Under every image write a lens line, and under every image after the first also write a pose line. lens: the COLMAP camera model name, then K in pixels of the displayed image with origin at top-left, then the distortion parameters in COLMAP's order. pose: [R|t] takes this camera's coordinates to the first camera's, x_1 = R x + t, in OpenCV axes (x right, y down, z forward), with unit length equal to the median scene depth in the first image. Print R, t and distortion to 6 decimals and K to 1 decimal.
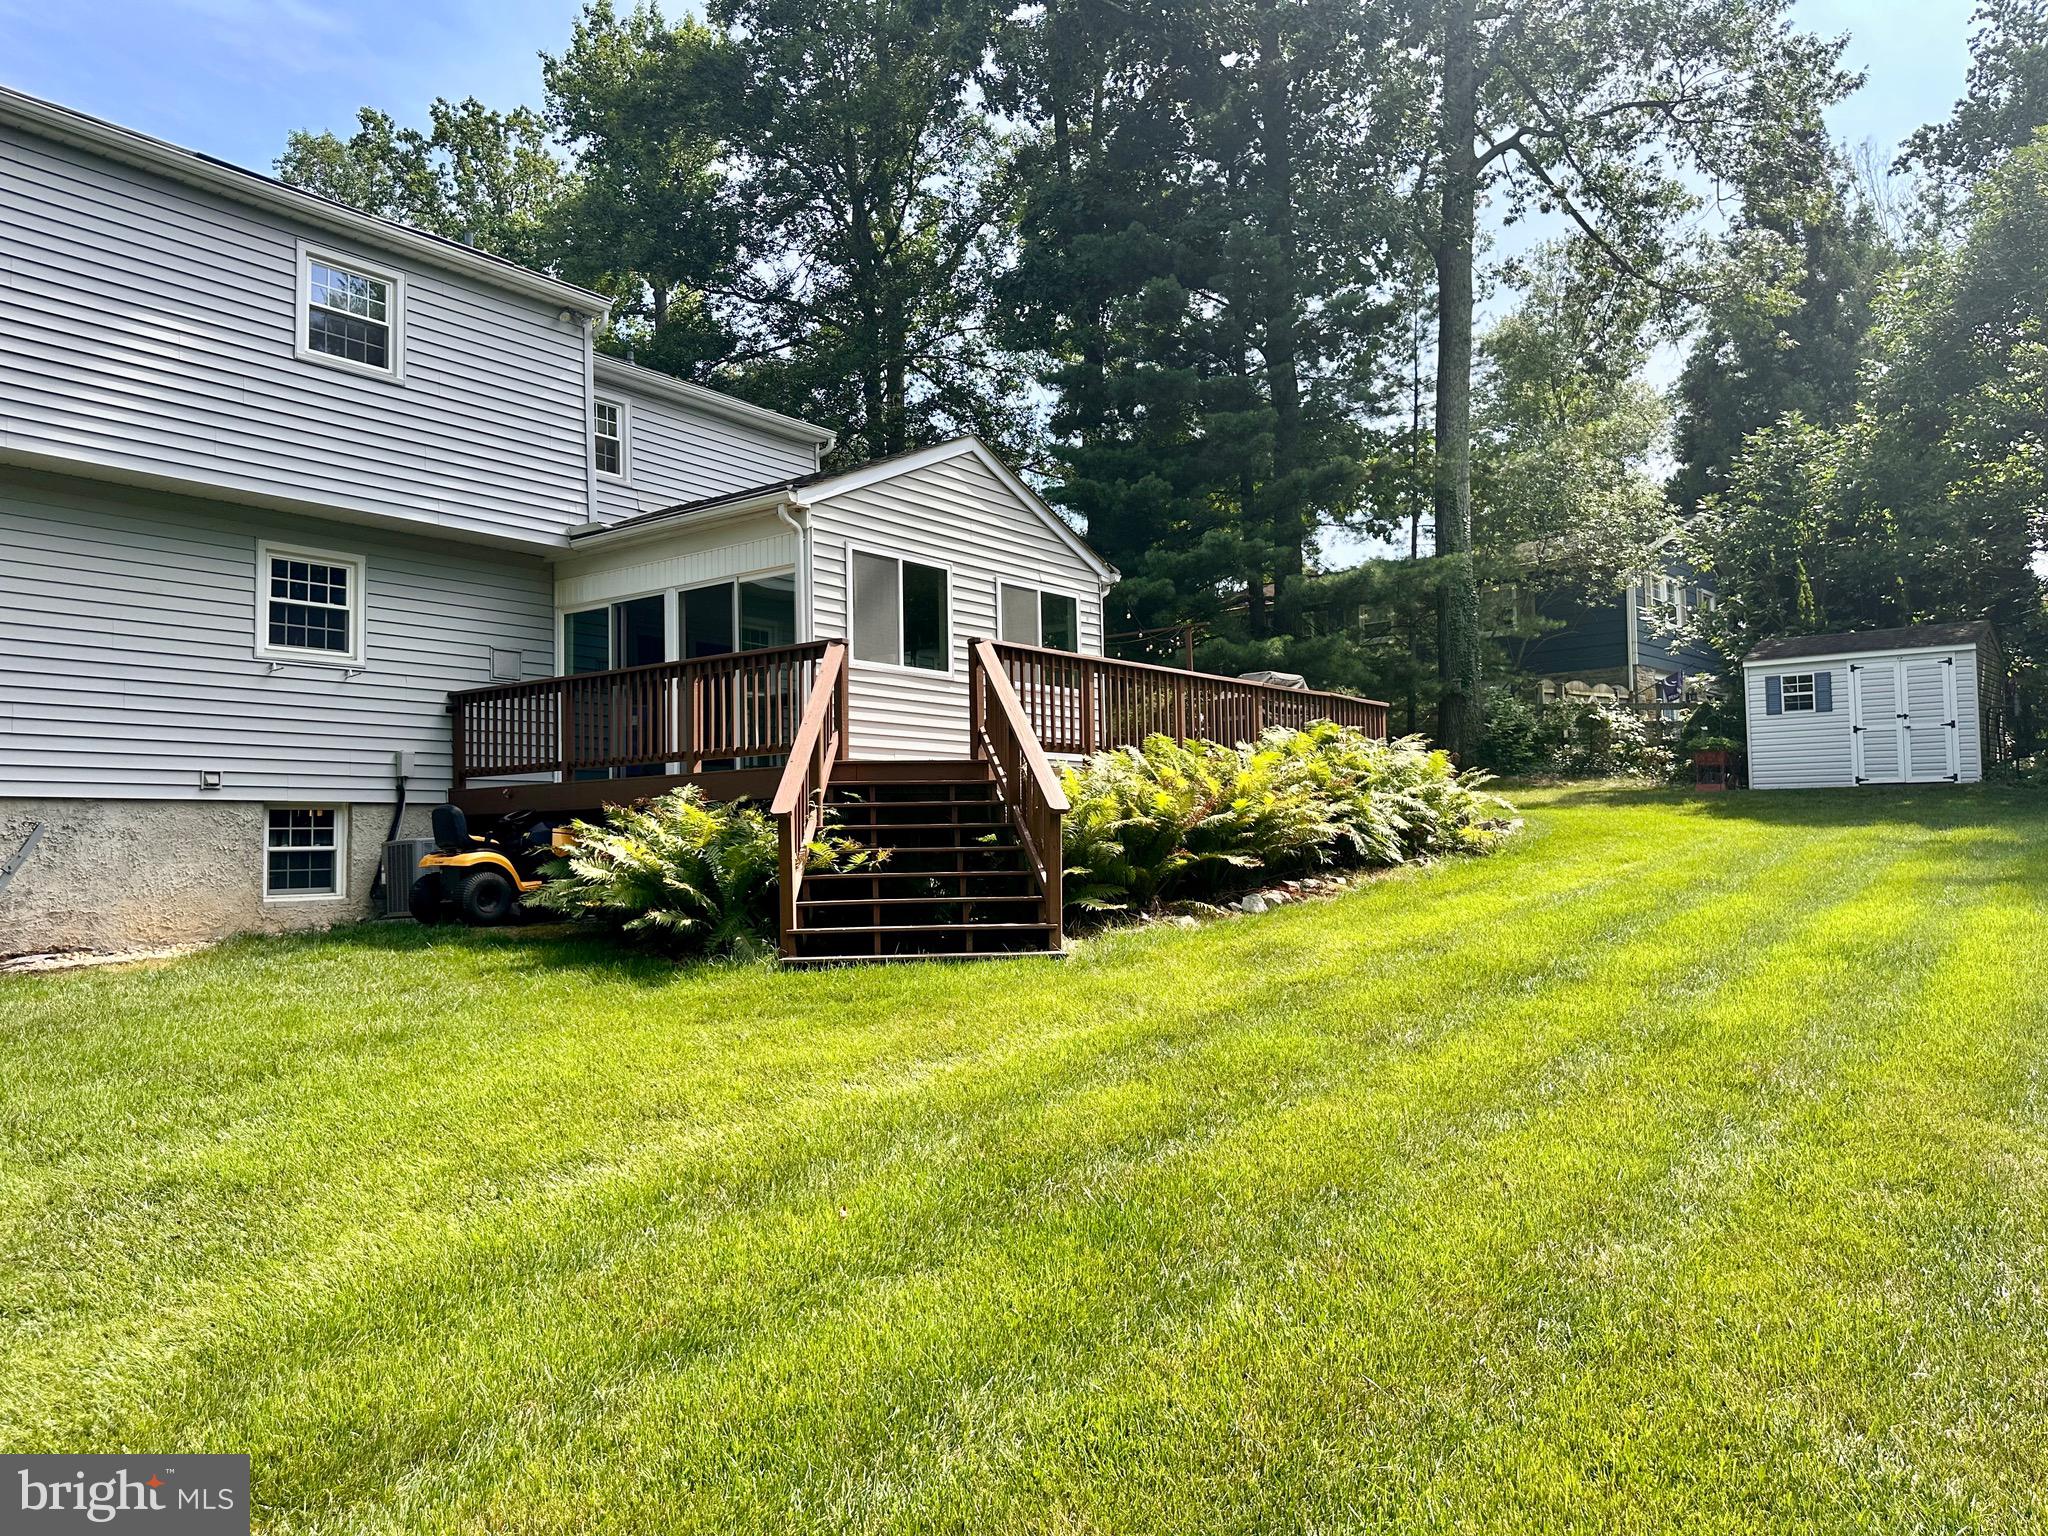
lens RADIAL K [[1435.8, 0, 1024.0], [0, 1435.8, 768.0], [0, 0, 1]] dist [0.083424, -0.119092]
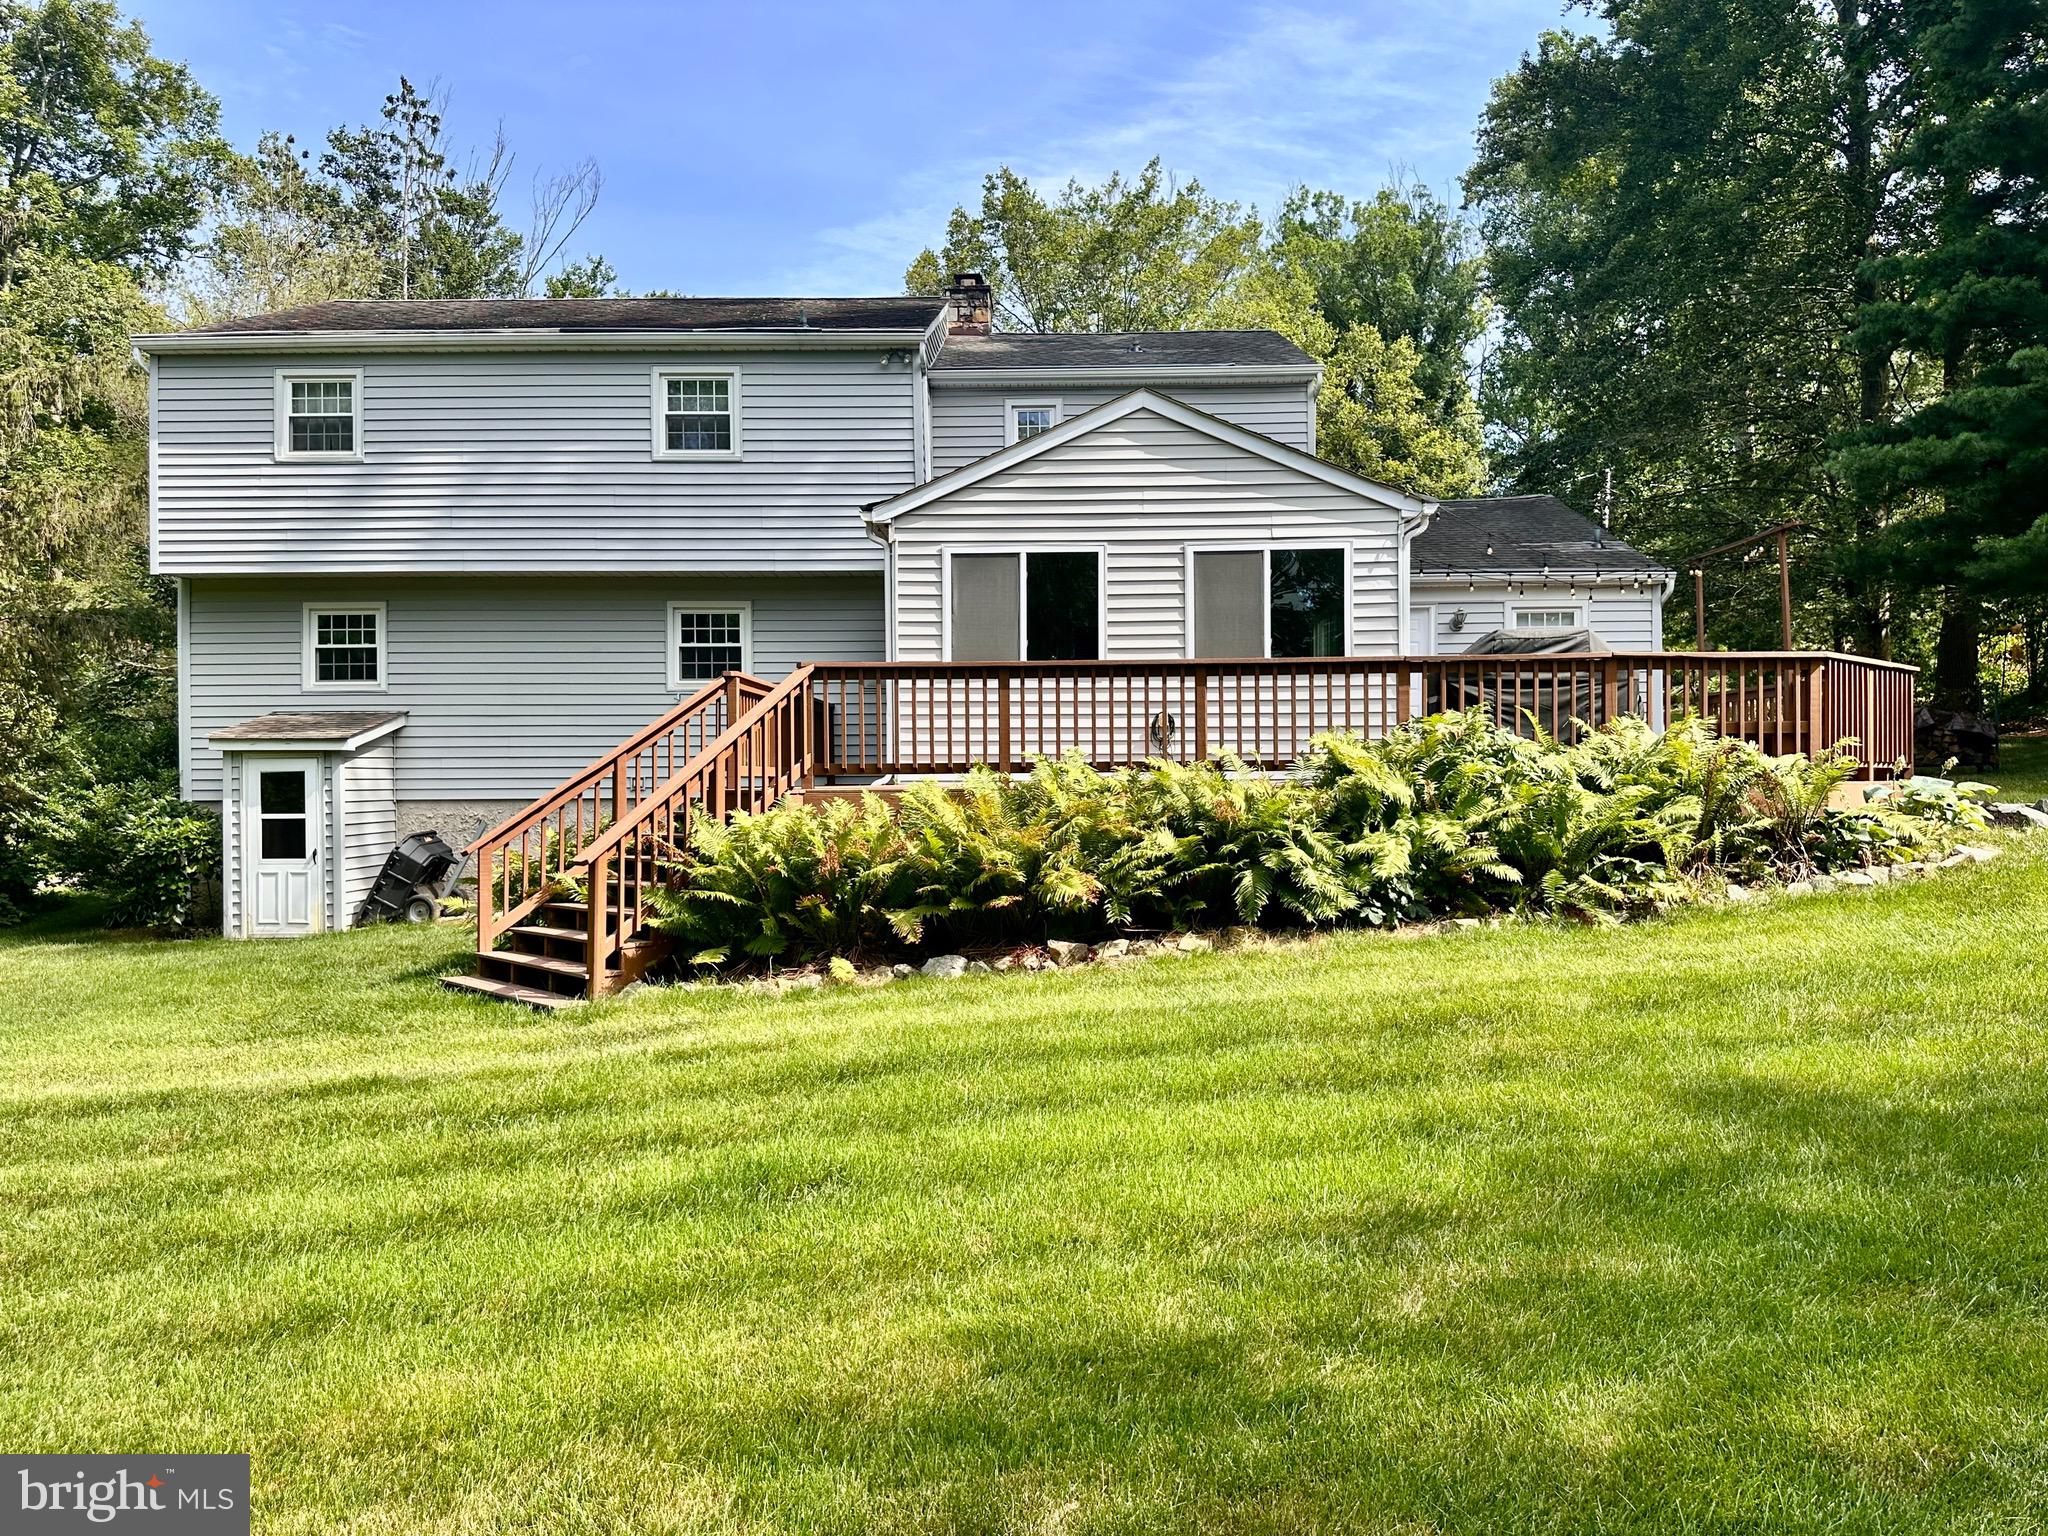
lens RADIAL K [[1438.4, 0, 1024.1], [0, 1438.4, 778.1], [0, 0, 1]] dist [0.097655, -0.117917]
pose [[0.597693, 0.013893, -0.801605, 0.663117], [0.042100, 0.997926, 0.048686, -0.042730], [0.800619, -0.062847, 0.595869, 0.421913]]
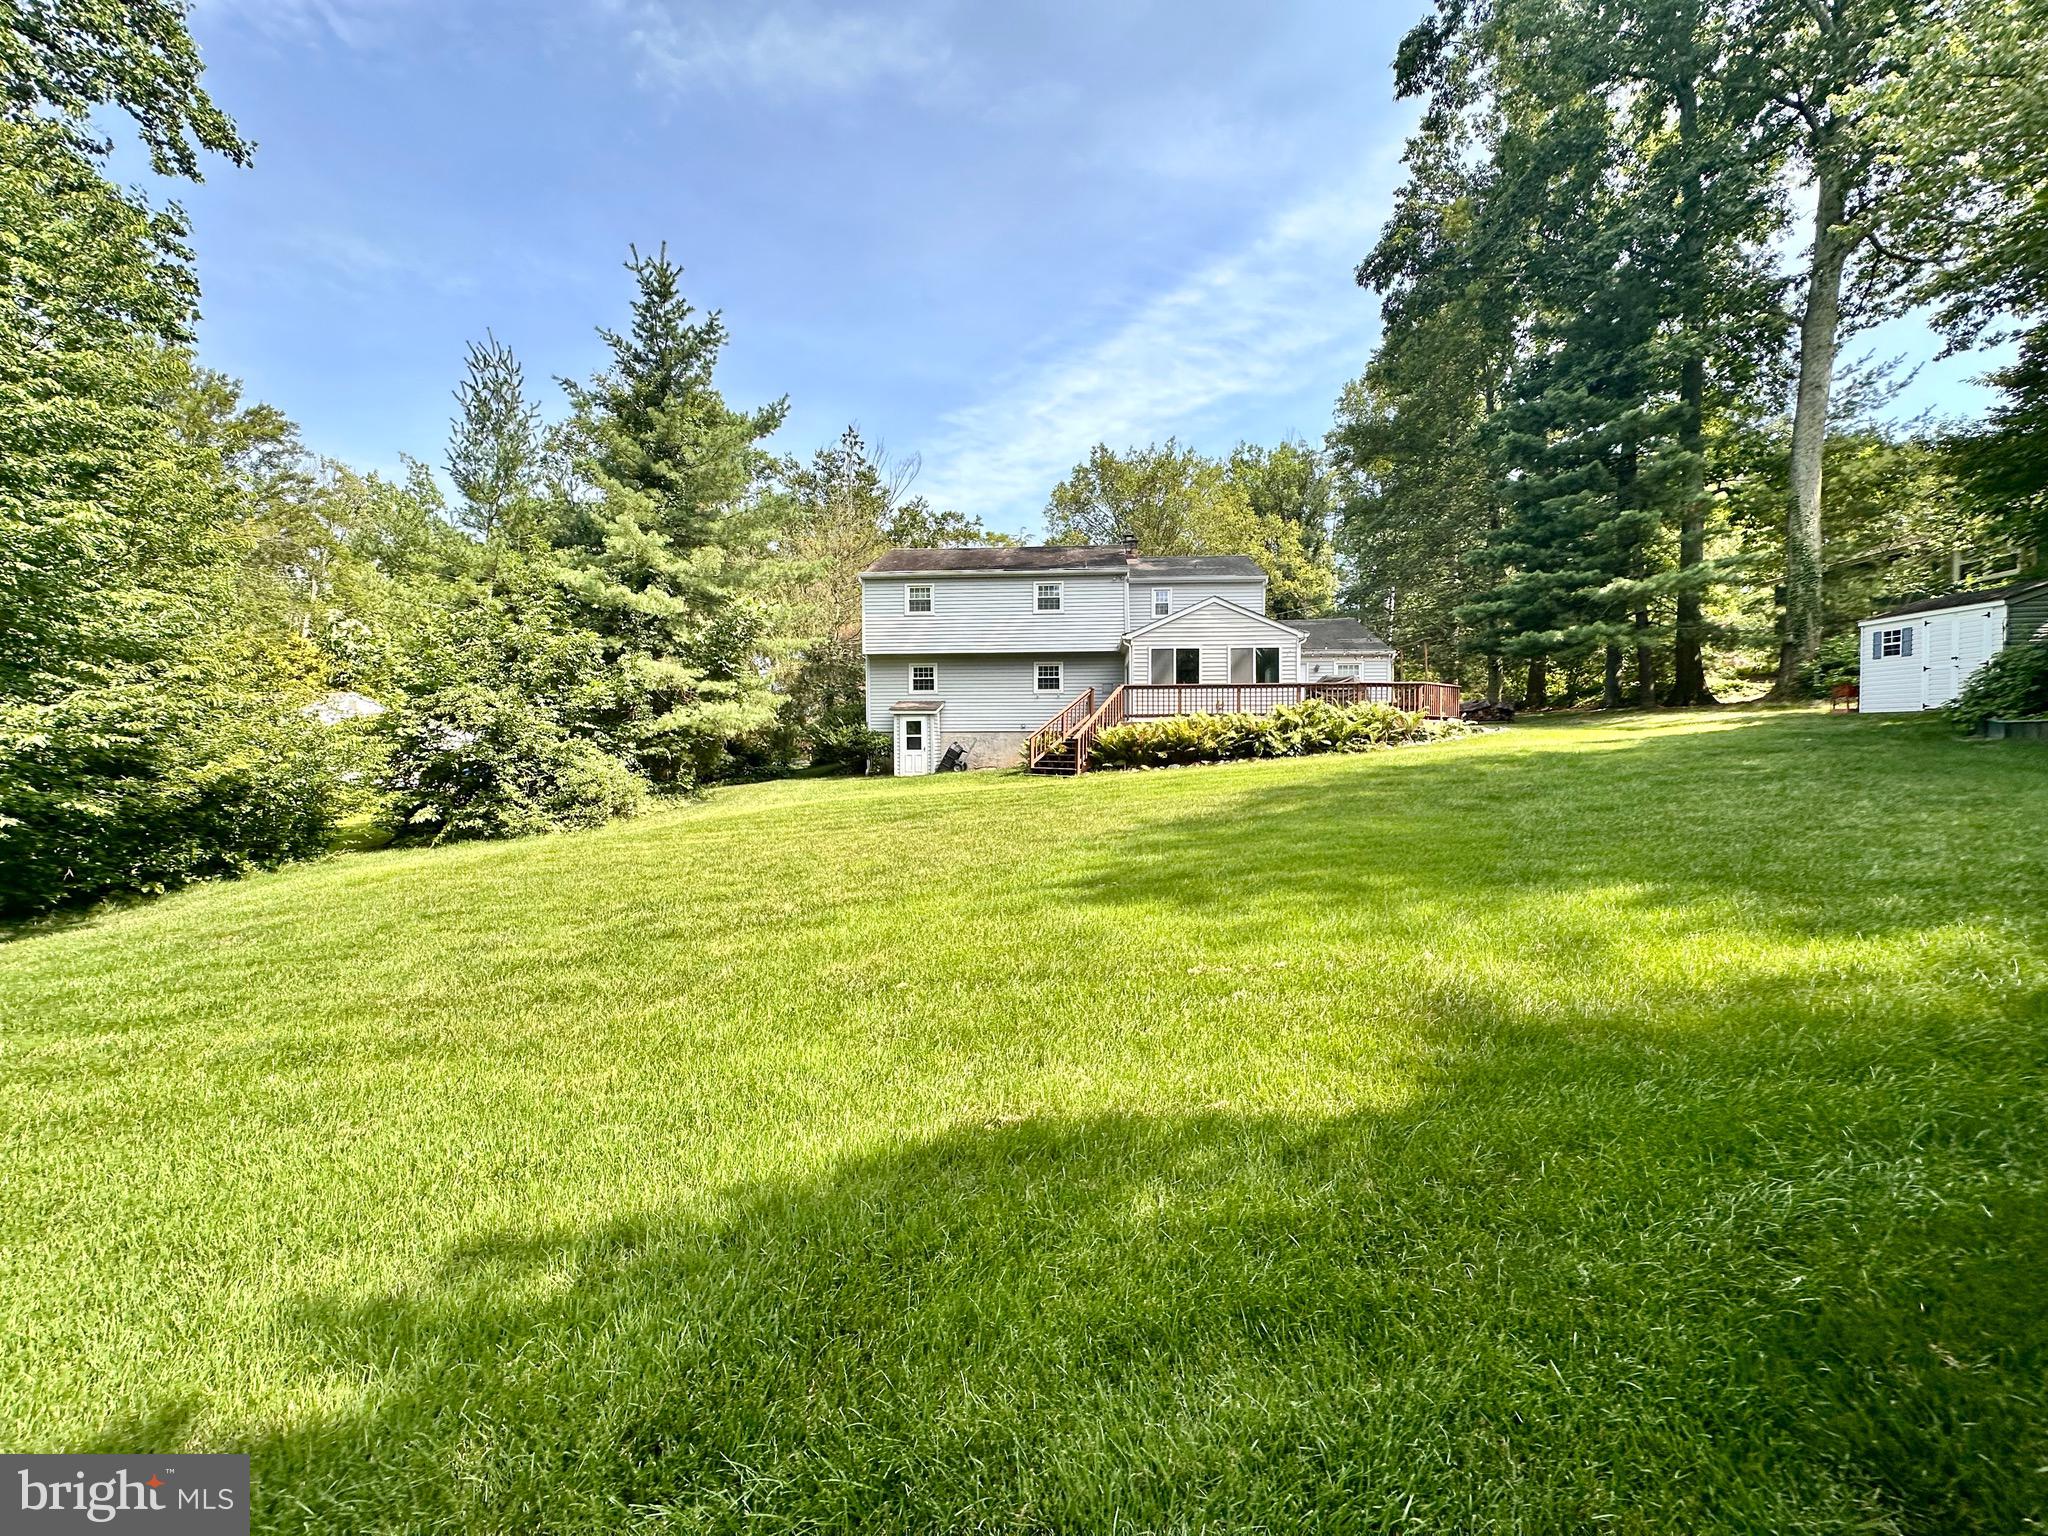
lens RADIAL K [[816.8, 0, 1024.0], [0, 816.8, 768.0], [0, 0, 1]] dist [-0.003900, 0.000443]
pose [[0.550843, 0.040432, -0.833629, 1.124750], [0.041405, 0.996272, 0.075680, -0.040408], [0.833581, -0.076204, 0.547115, -0.183131]]
